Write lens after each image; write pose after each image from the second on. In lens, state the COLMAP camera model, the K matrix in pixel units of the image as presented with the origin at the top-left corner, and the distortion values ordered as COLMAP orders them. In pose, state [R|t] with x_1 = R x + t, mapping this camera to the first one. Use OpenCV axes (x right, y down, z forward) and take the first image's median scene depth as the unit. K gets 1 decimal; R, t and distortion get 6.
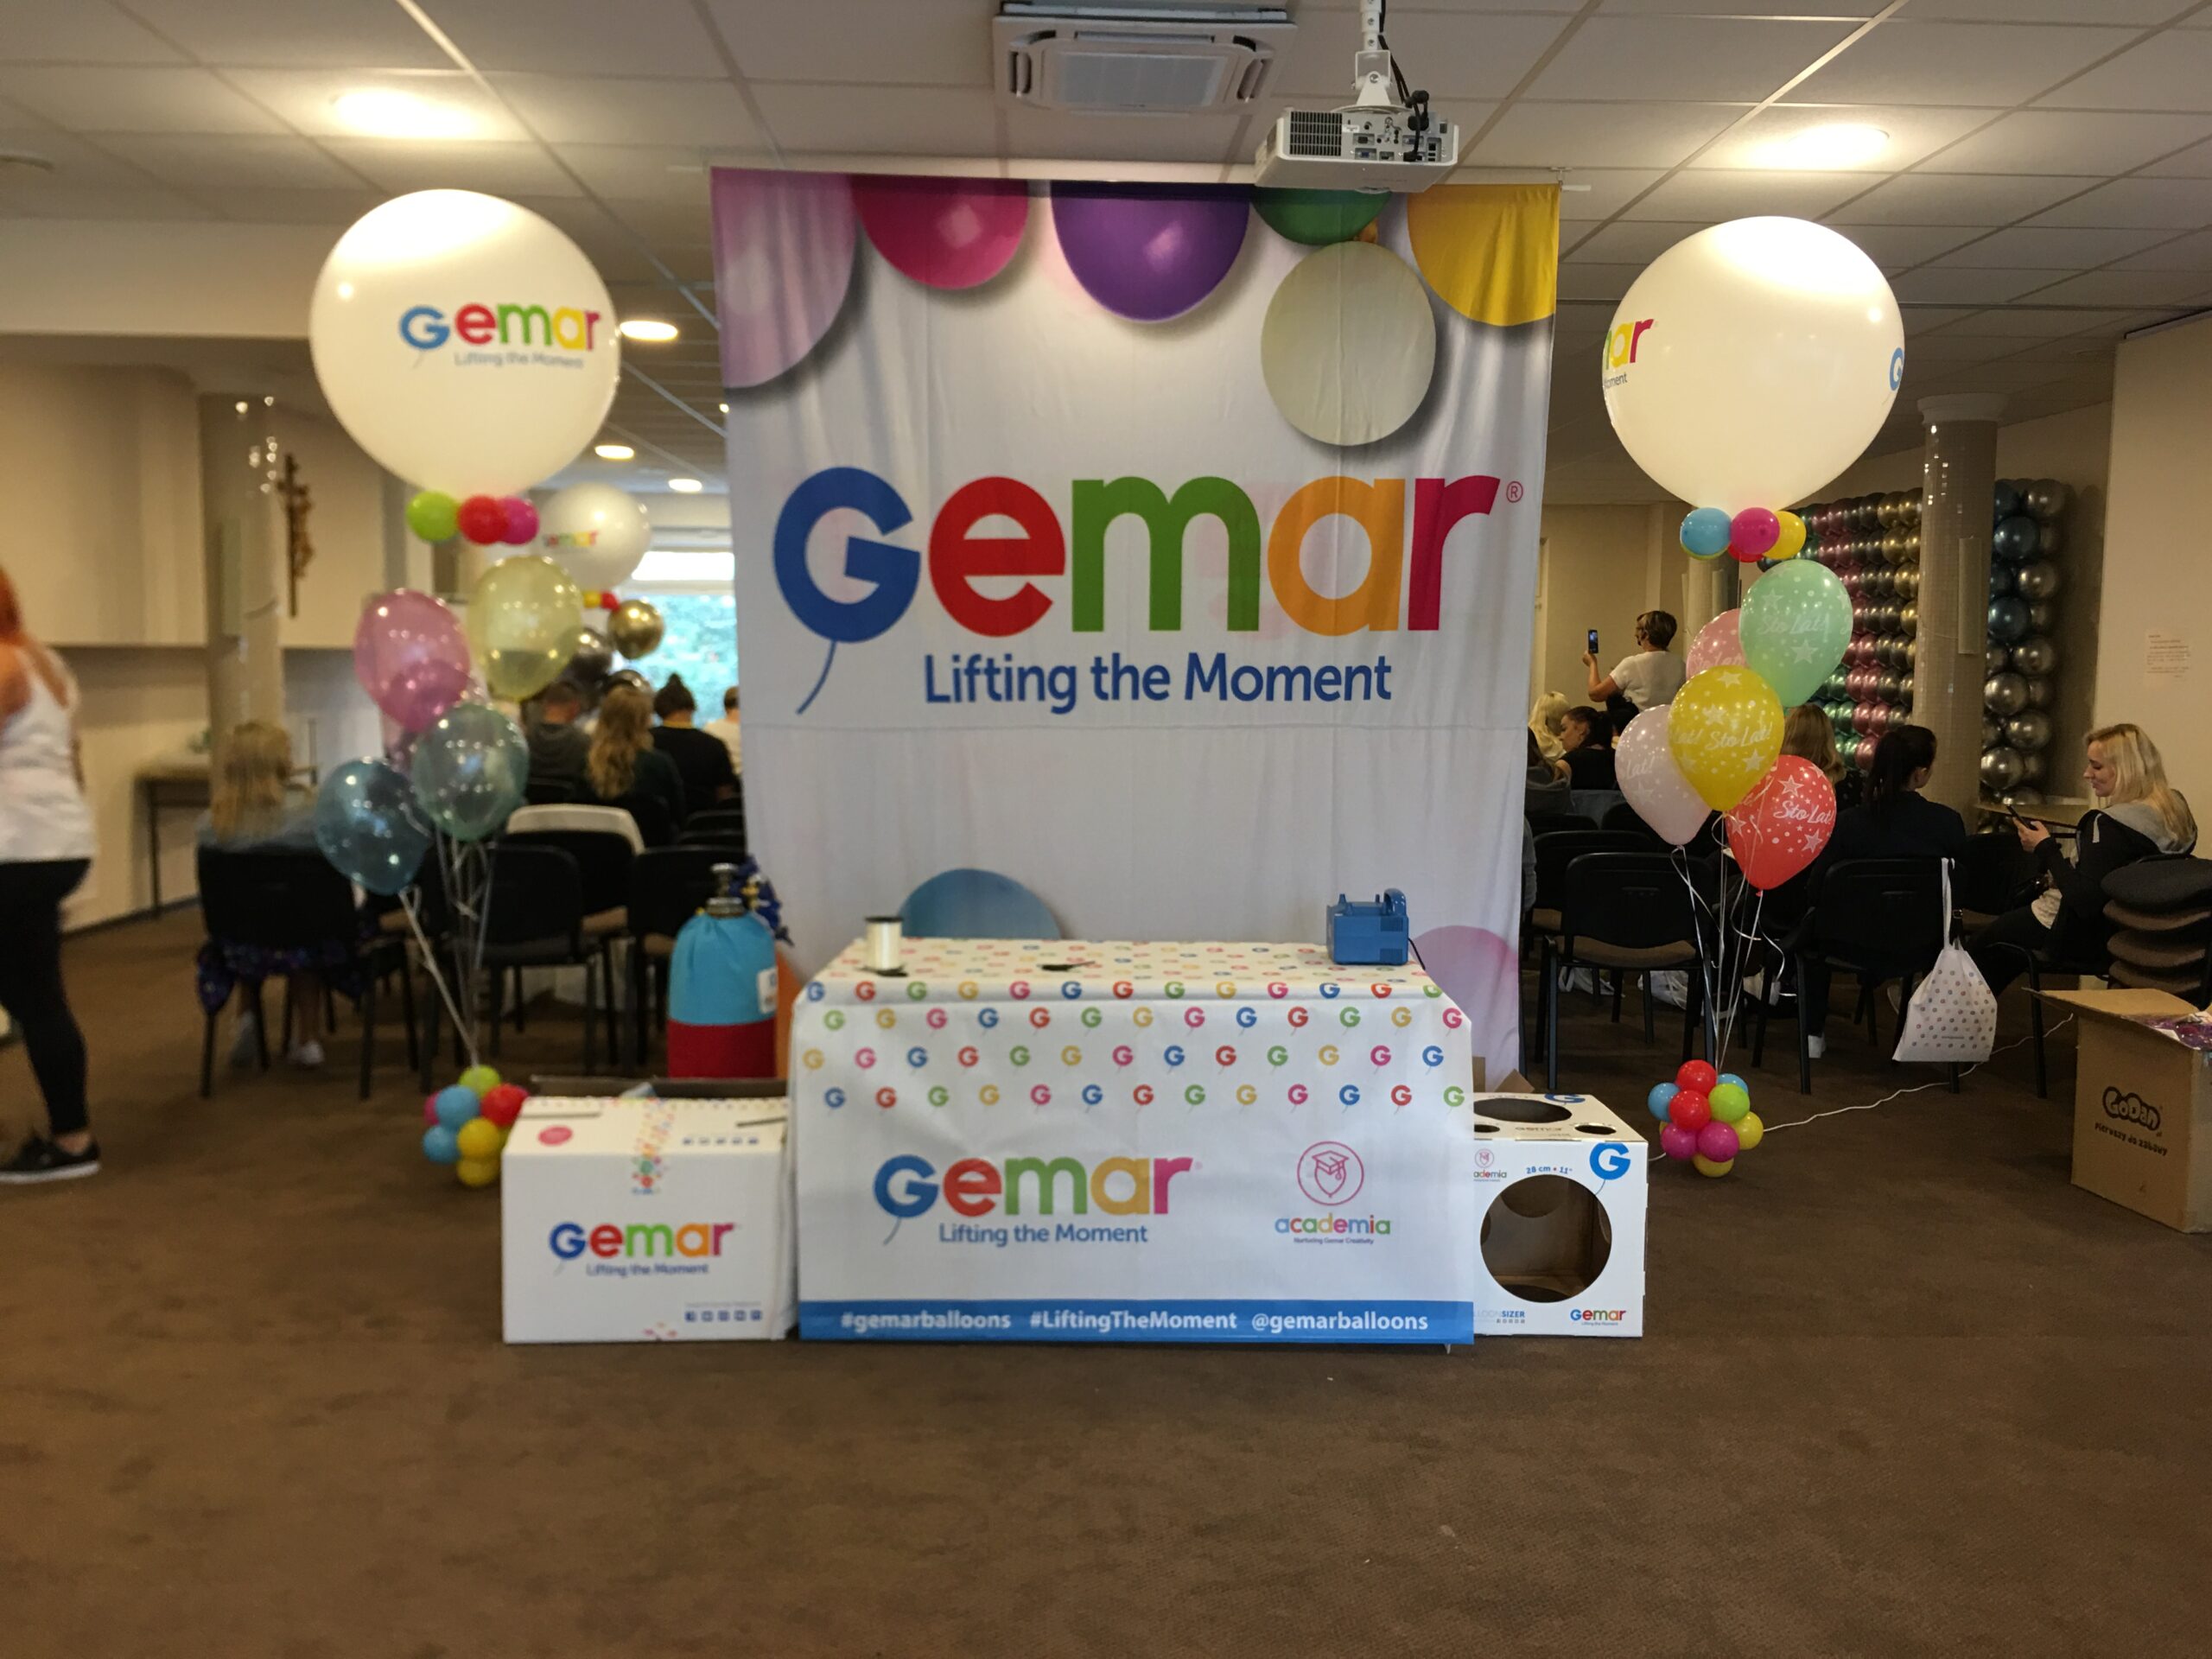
lens RADIAL K [[1879.6, 0, 1101.4], [0, 1879.6, 838.7], [0, 0, 1]] dist [-0.040893, 0.000497]
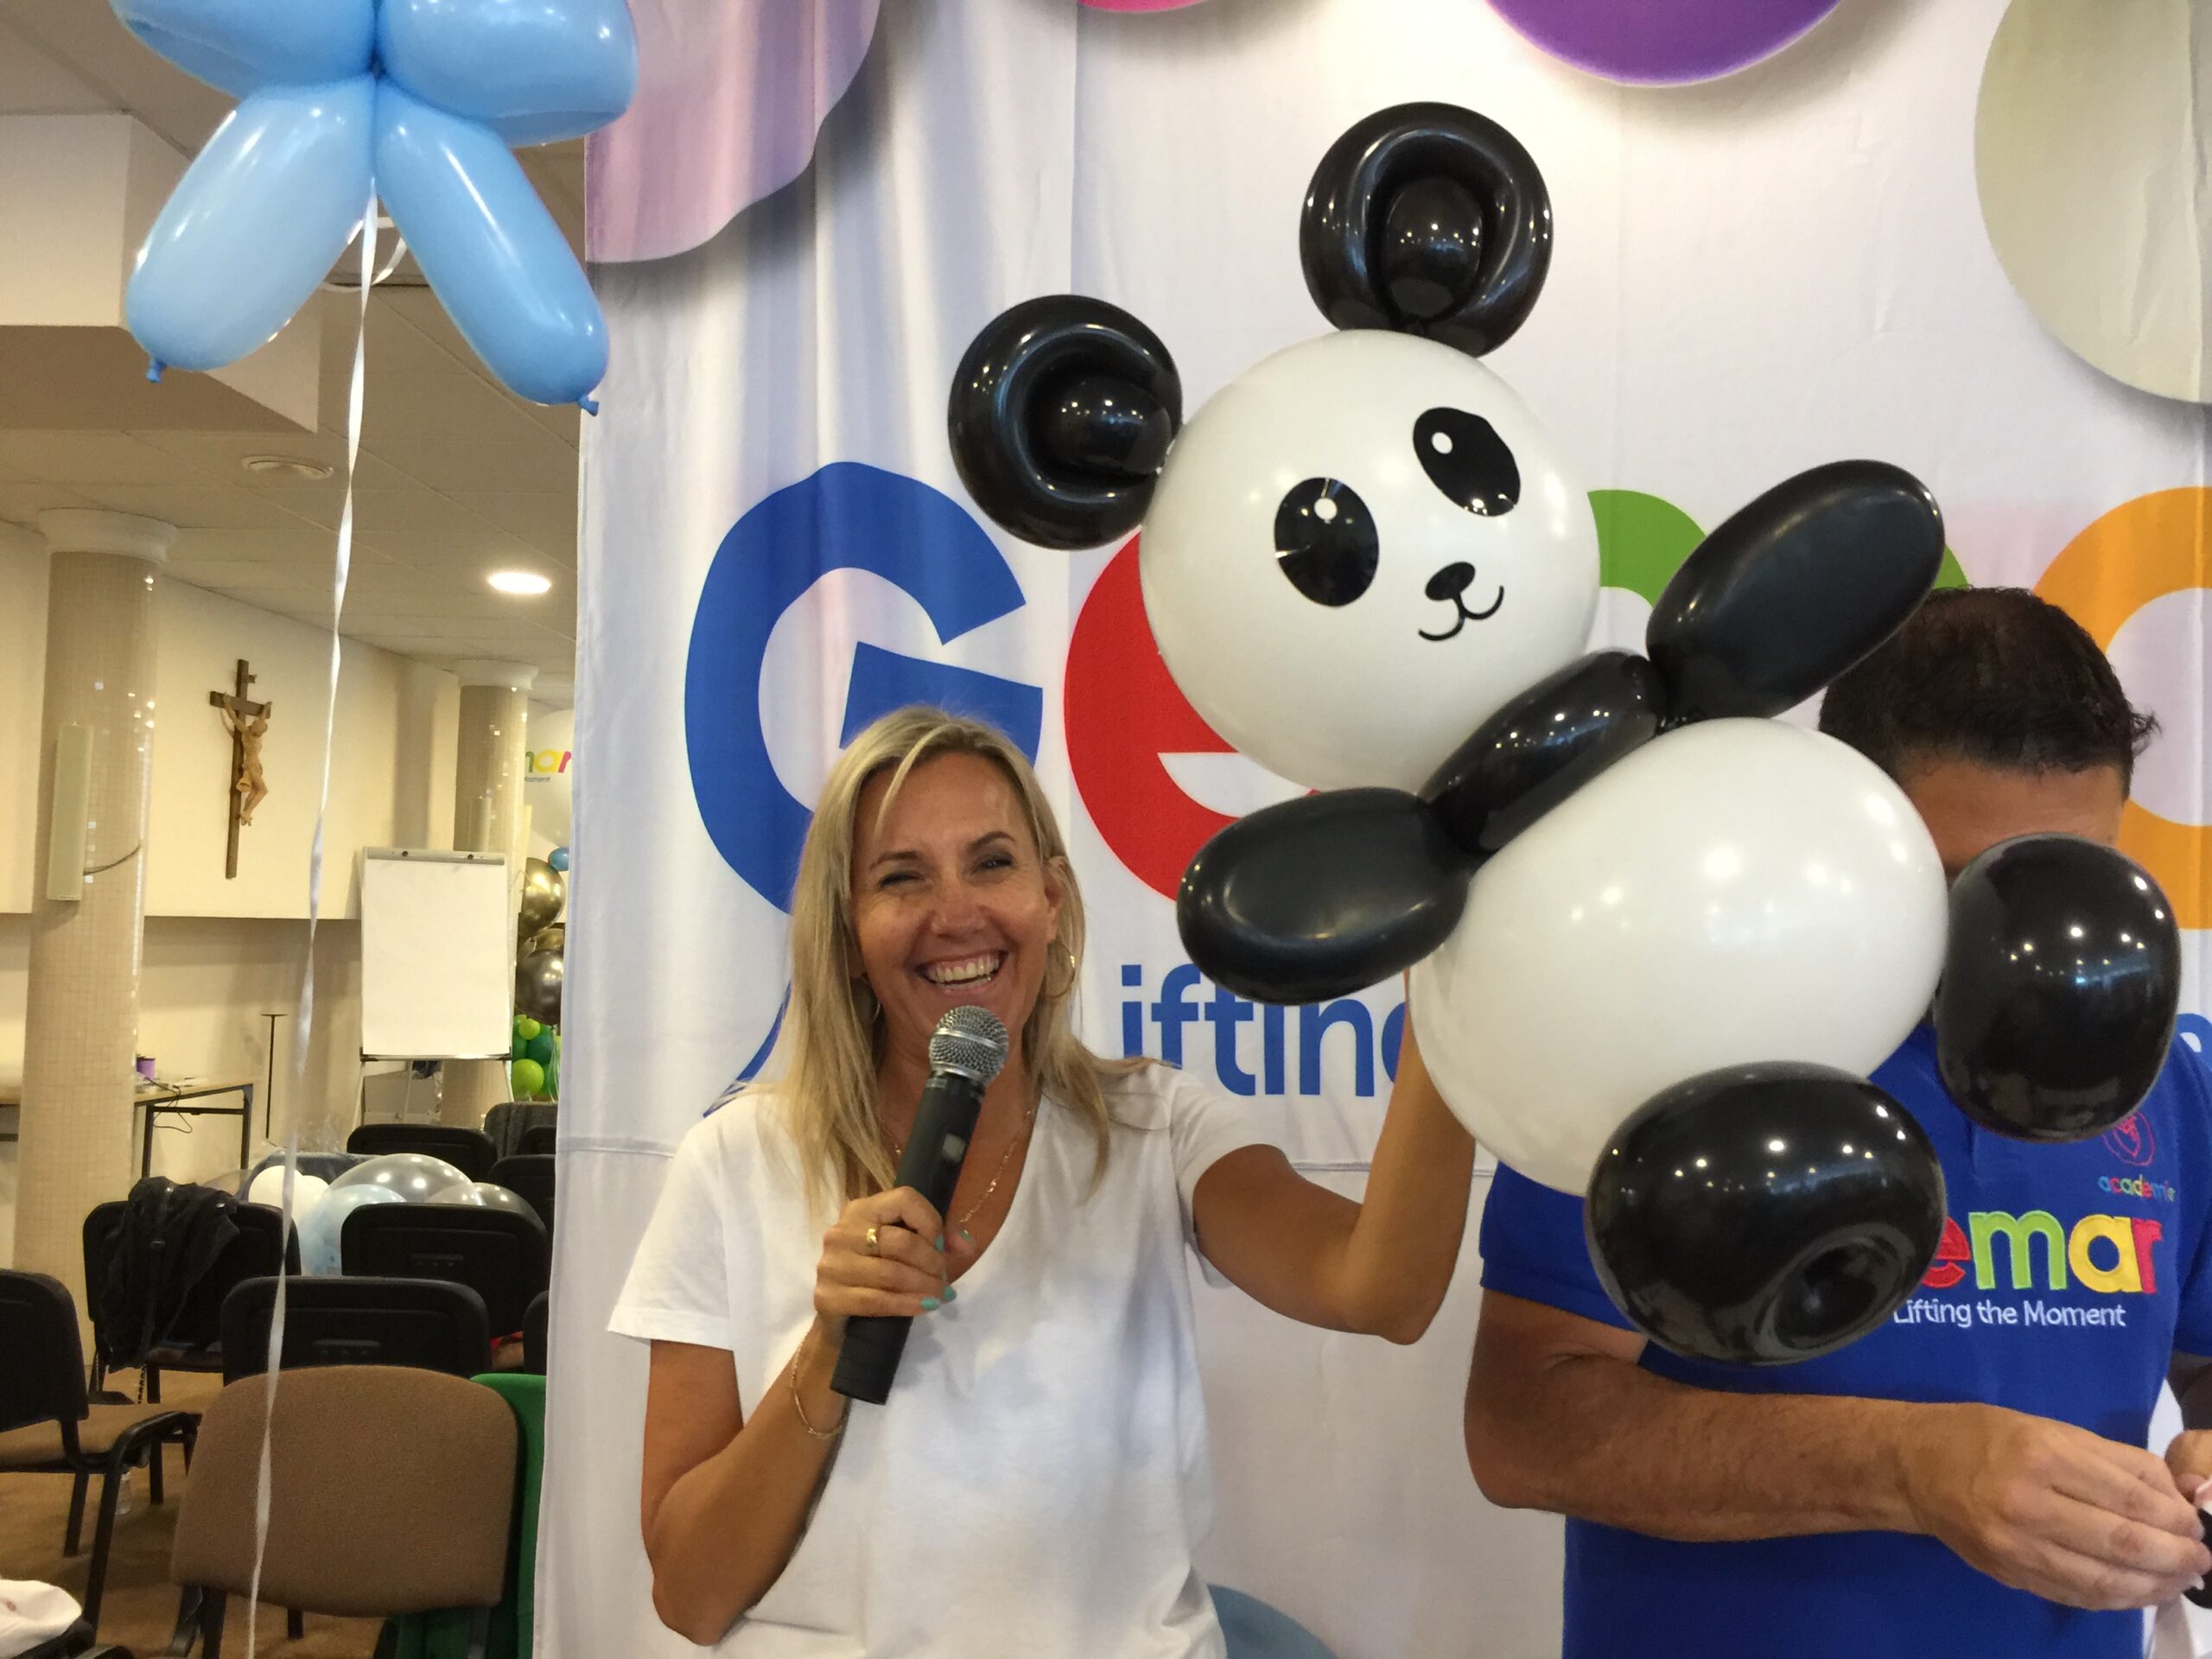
lens RADIAL K [[2050.4, 0, 1100.0], [0, 2050.4, 820.4], [0, 0, 1]] dist [0.059669, -0.030108]
pose [[0.995552, 0.007911, -0.093886, -0.044338], [-0.022247, 0.988031, -0.152643, -0.062320], [0.091554, 0.154053, 0.983812, 0.577964]]
